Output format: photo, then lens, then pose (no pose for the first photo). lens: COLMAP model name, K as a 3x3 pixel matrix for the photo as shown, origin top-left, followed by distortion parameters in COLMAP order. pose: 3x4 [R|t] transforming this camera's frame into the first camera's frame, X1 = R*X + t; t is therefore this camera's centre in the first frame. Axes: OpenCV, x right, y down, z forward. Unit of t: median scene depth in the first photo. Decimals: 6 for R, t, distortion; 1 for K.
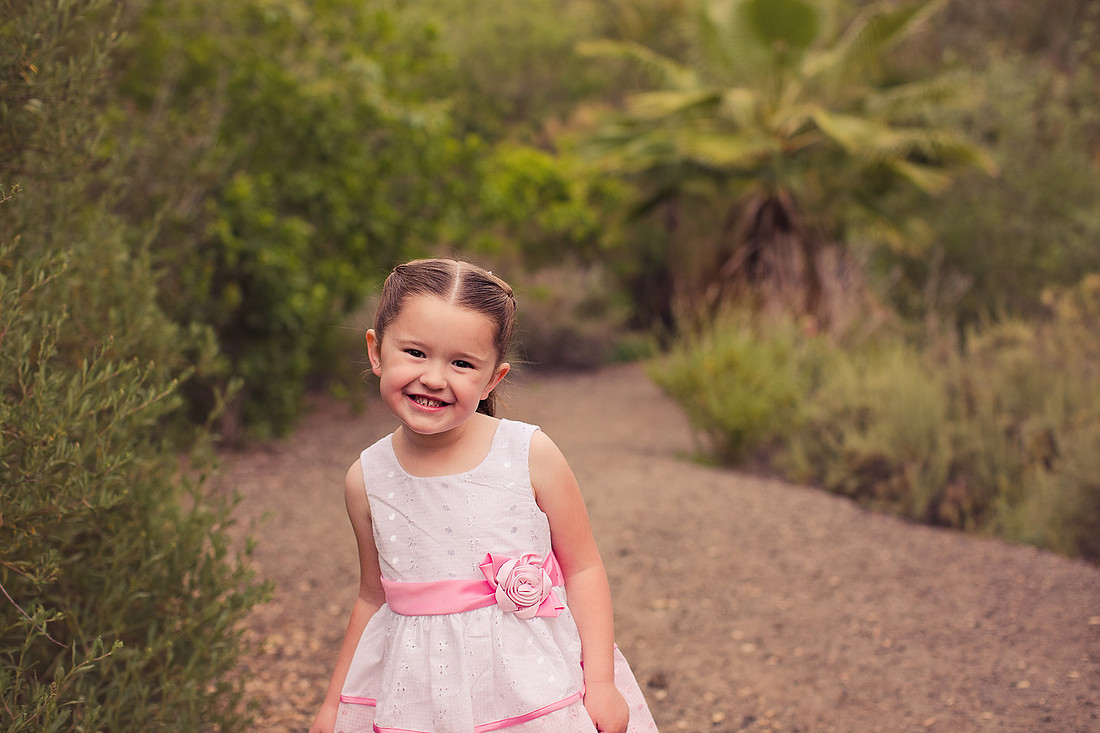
lens RADIAL K [[1579.2, 0, 553.4], [0, 1579.2, 335.0], [0, 0, 1]] dist [-0.130403, 0.068457]
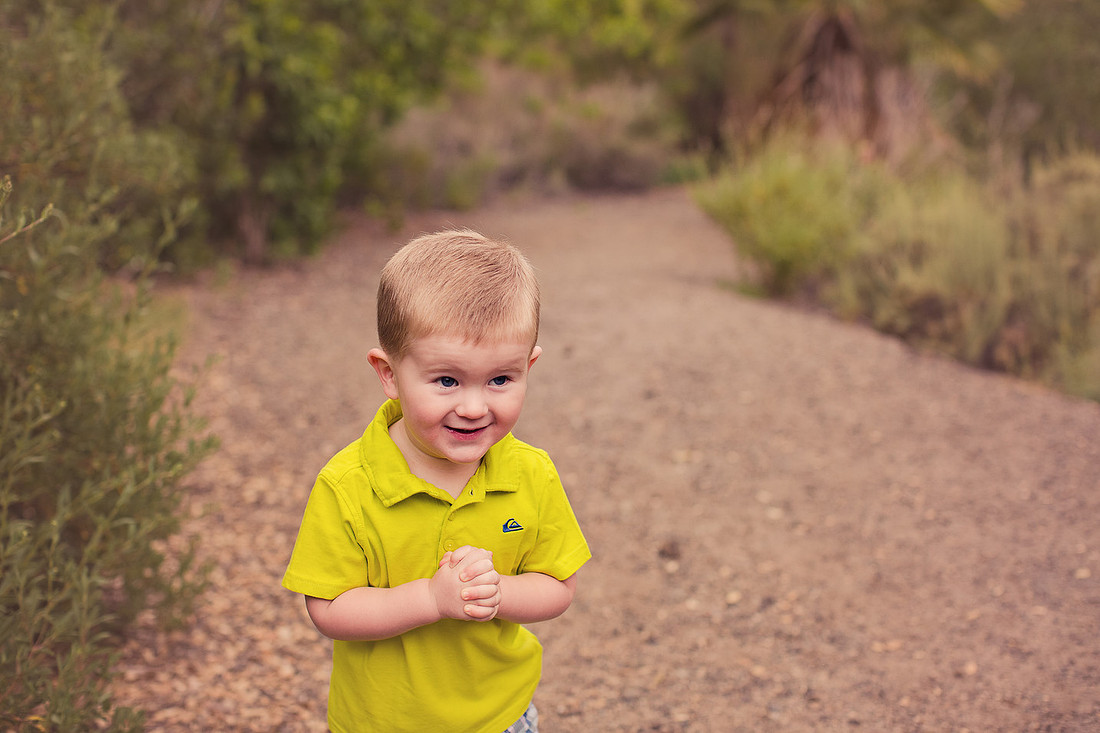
lens RADIAL K [[1579.2, 0, 553.4], [0, 1579.2, 335.0], [0, 0, 1]] dist [-0.130403, 0.068457]
pose [[0.999051, 0.027850, -0.033491, 0.011167], [-0.023825, 0.993071, 0.115078, -0.001028], [0.036463, -0.114171, 0.992792, 0.050479]]
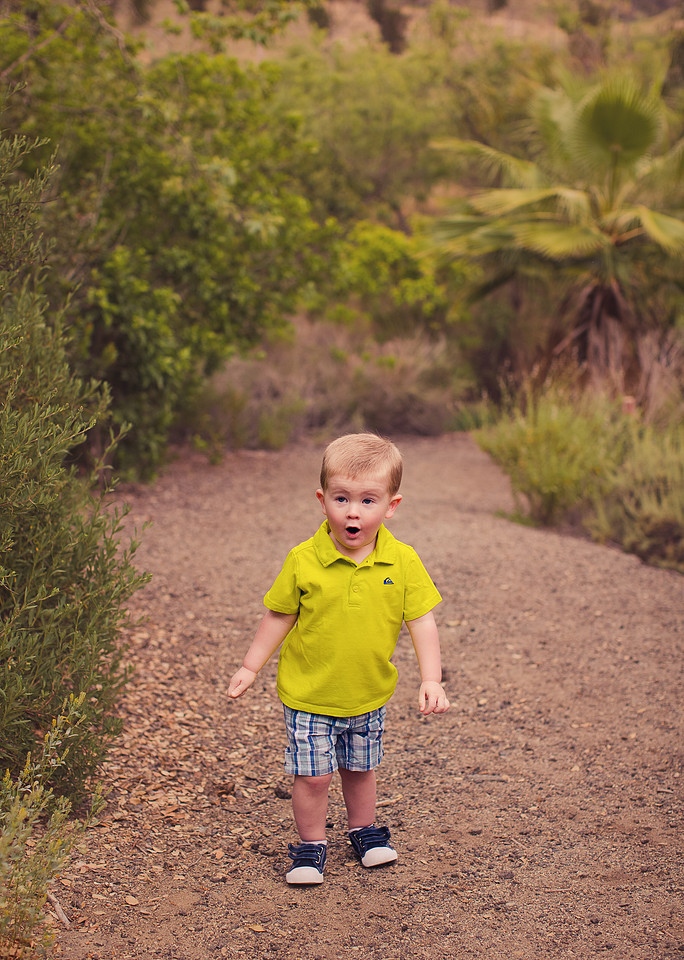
lens RADIAL K [[1529.8, 0, 342.0], [0, 1529.8, 480.0], [0, 0, 1]] dist [-0.155982, 0.076844]
pose [[0.998086, 0.047319, -0.039820, 0.011503], [-0.045189, 0.997583, 0.052786, -0.000042], [0.042221, -0.050885, 0.997812, -0.097285]]
